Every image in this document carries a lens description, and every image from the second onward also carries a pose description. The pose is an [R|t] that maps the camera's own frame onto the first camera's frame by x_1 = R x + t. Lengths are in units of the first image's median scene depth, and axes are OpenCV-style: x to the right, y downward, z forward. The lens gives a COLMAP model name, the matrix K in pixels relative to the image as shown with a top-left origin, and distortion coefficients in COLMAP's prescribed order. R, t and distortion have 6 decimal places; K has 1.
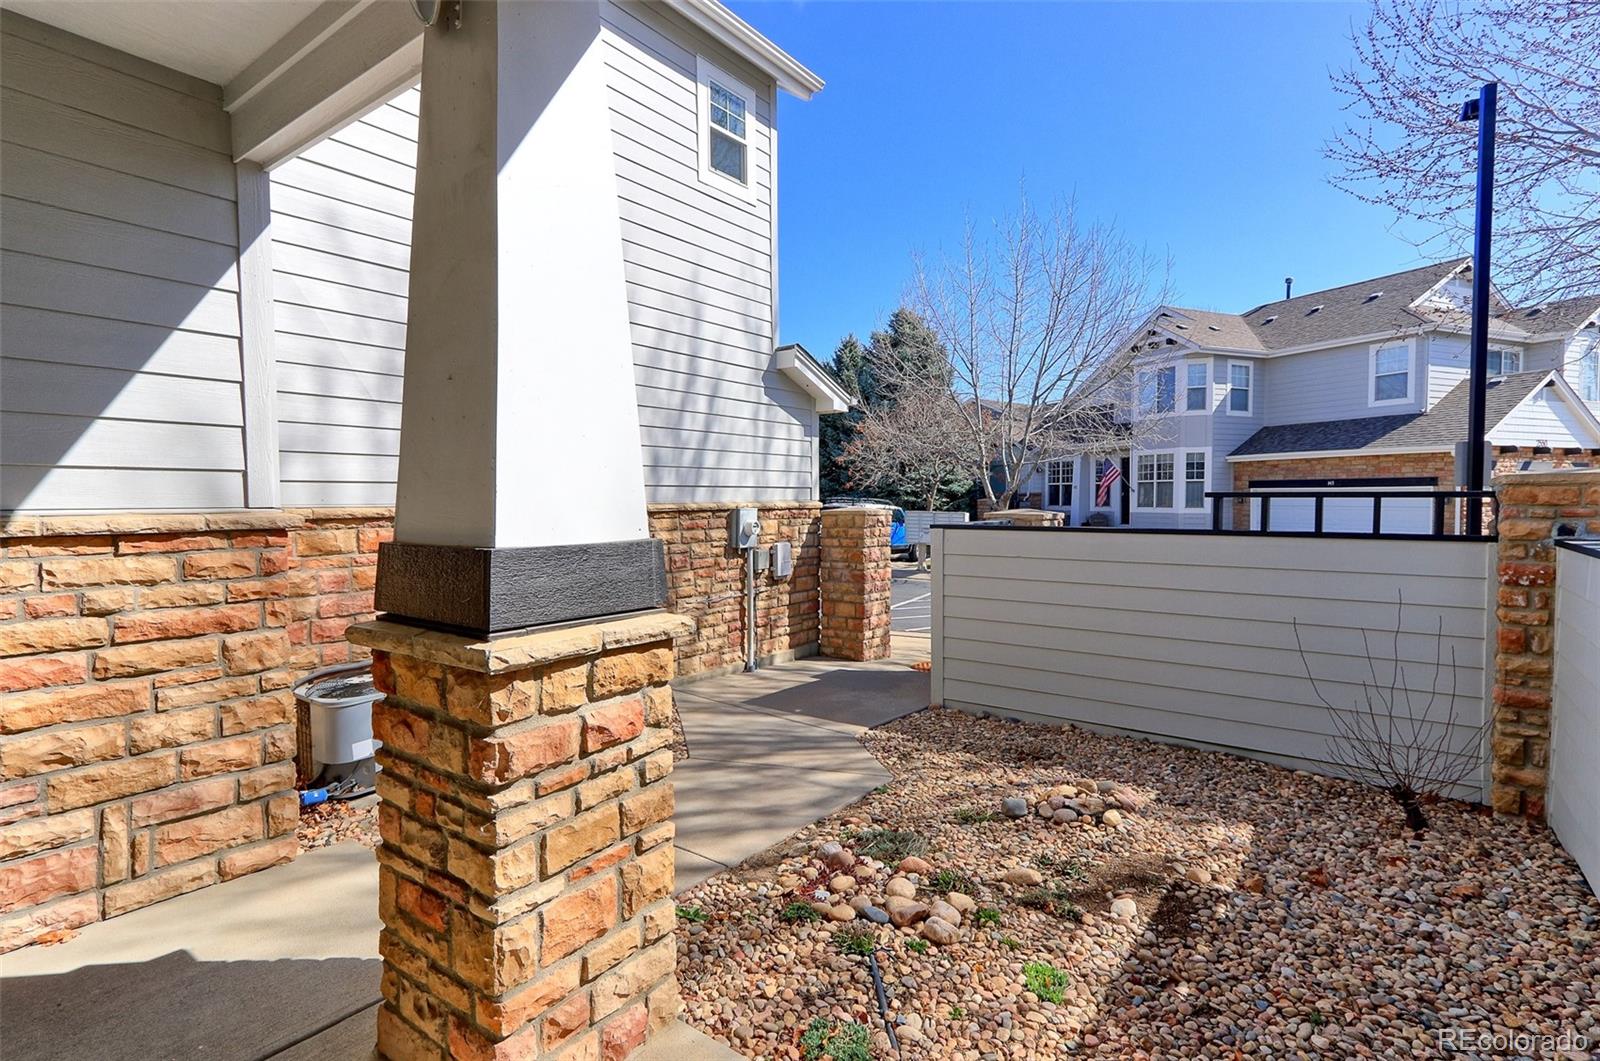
lens RADIAL K [[784.4, 0, 800.0], [0, 784.4, 530.5], [0, 0, 1]] dist [0.000752, -0.000084]
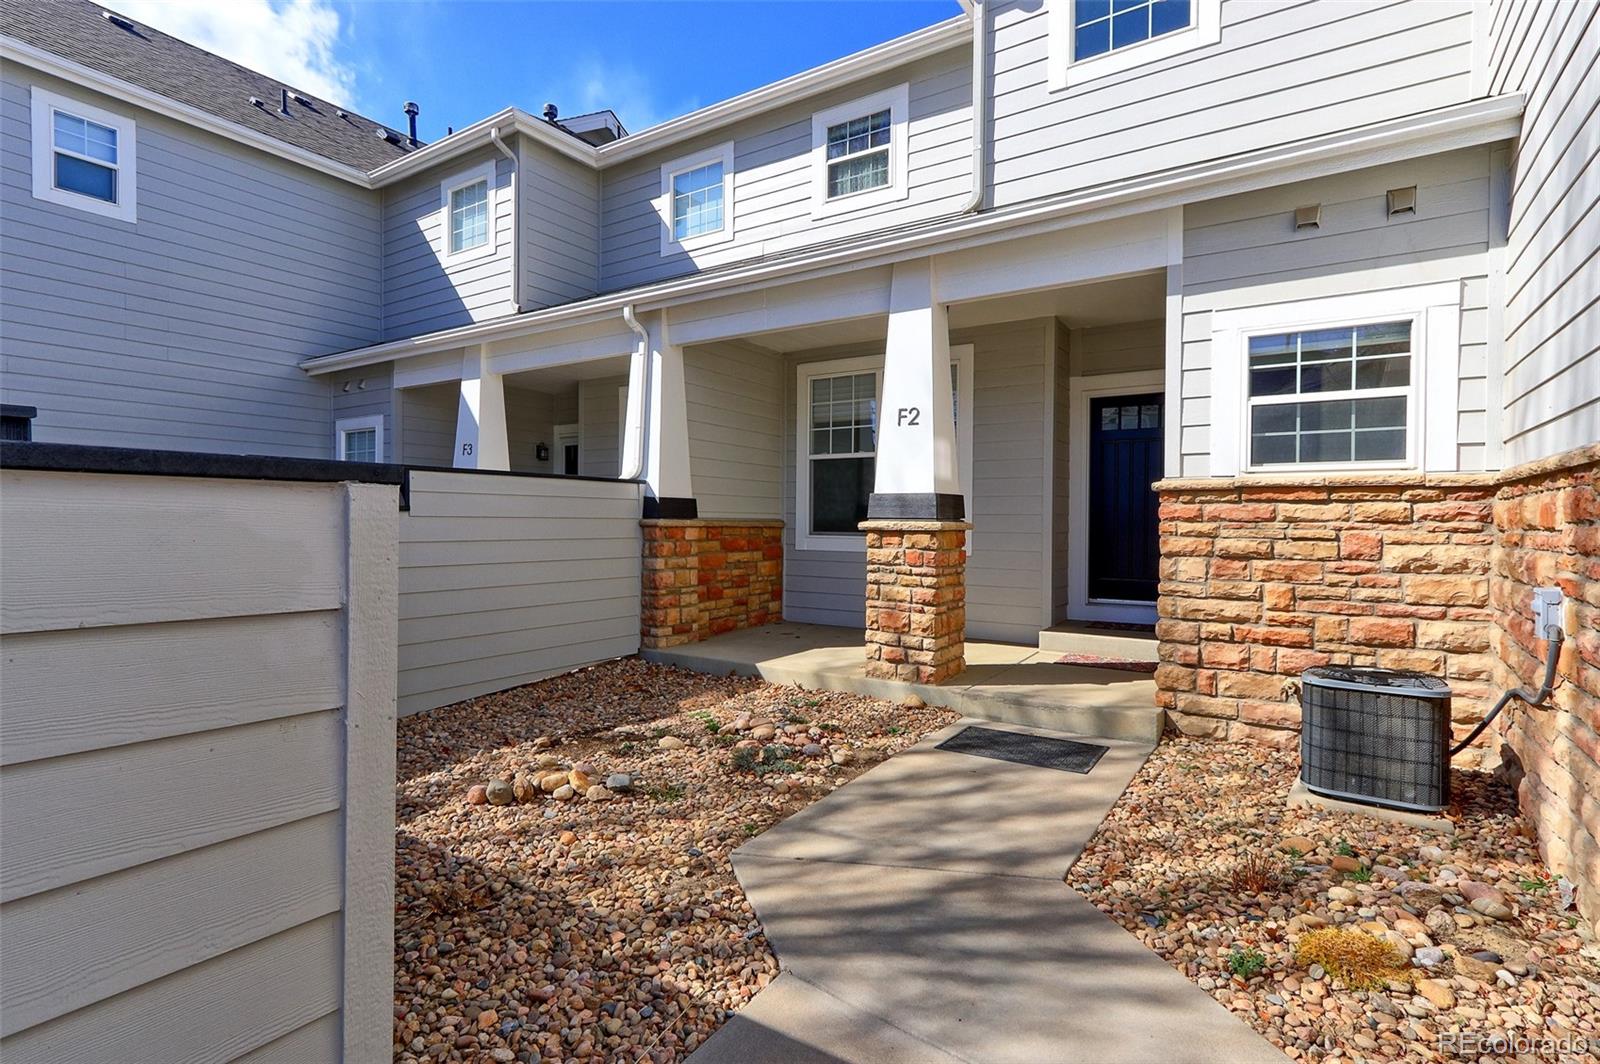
lens RADIAL K [[784.4, 0, 800.0], [0, 784.4, 532.0], [0, 0, 1]] dist [0.000752, -0.000084]
pose [[-0.998803, -0.009539, -0.047972, 0.092092], [-0.011967, 0.998648, 0.050589, 0.002162], [0.047425, 0.051102, -0.997567, 1.626520]]
